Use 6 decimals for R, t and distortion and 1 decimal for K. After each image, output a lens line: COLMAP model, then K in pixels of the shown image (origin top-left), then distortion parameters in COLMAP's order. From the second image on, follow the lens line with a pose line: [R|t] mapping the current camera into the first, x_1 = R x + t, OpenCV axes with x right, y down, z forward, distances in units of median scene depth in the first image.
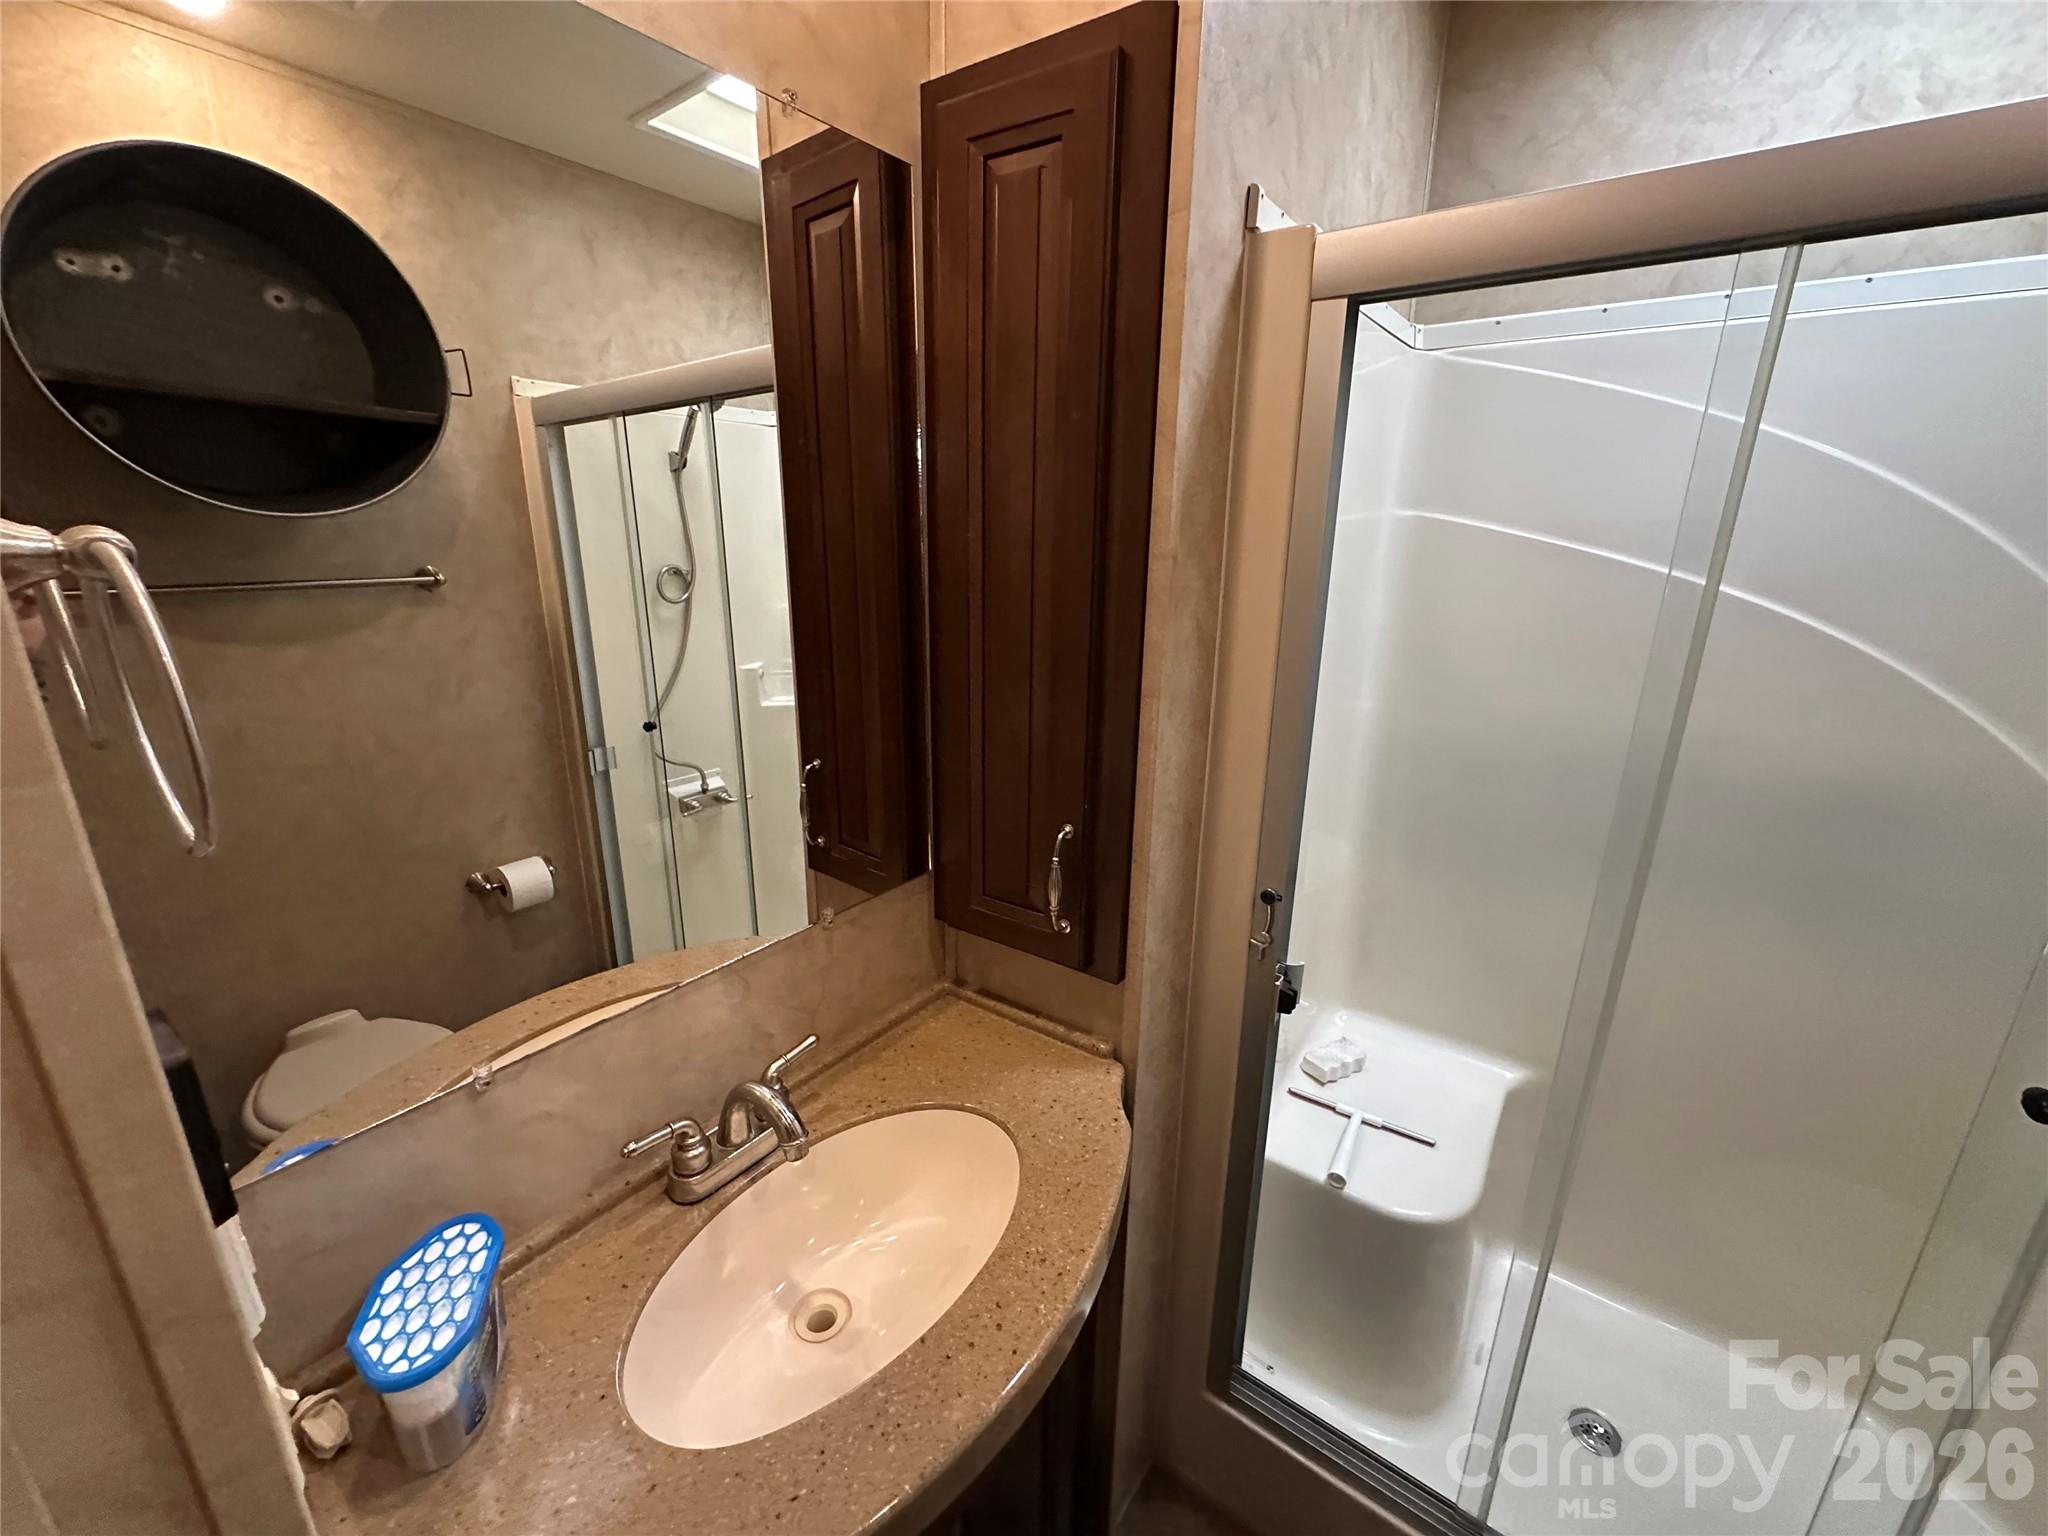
lens RADIAL K [[815.6, 0, 1024.6], [0, 815.6, 770.9], [0, 0, 1]] dist [-0.007681, 0.000345]
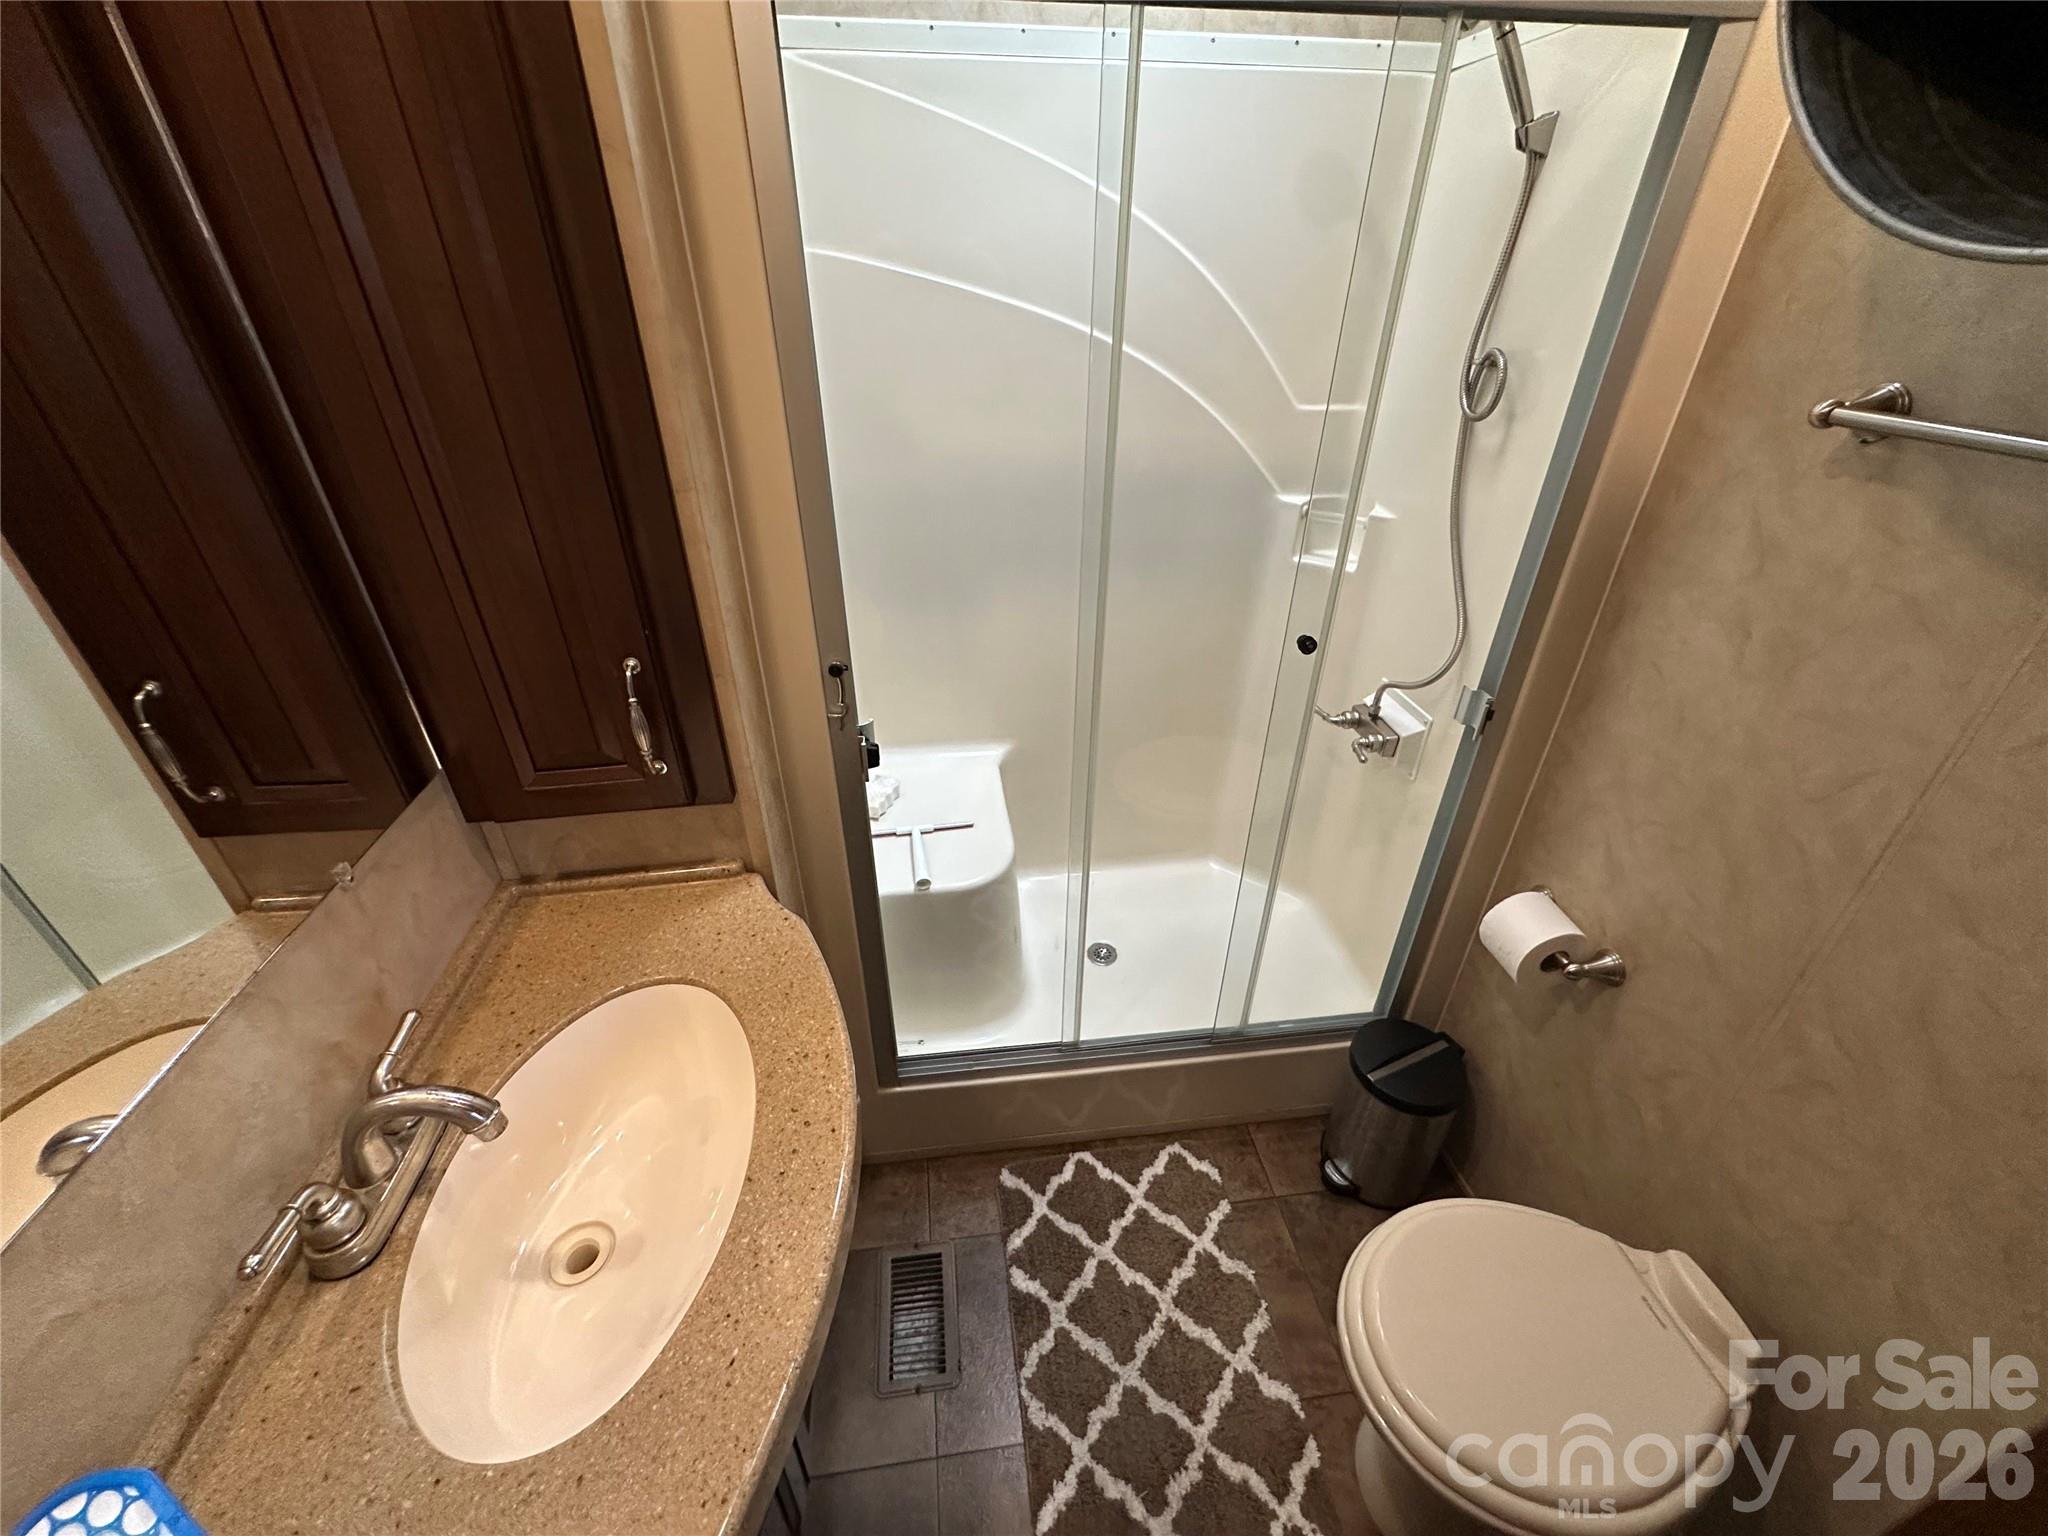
lens RADIAL K [[815.6, 0, 1024.6], [0, 815.6, 770.9], [0, 0, 1]] dist [-0.007681, 0.000345]
pose [[0.719032, -0.374722, 0.585300, -0.182153], [0.201860, 0.918486, 0.340052, -0.032109], [-0.665015, -0.126360, 0.736063, 0.051725]]
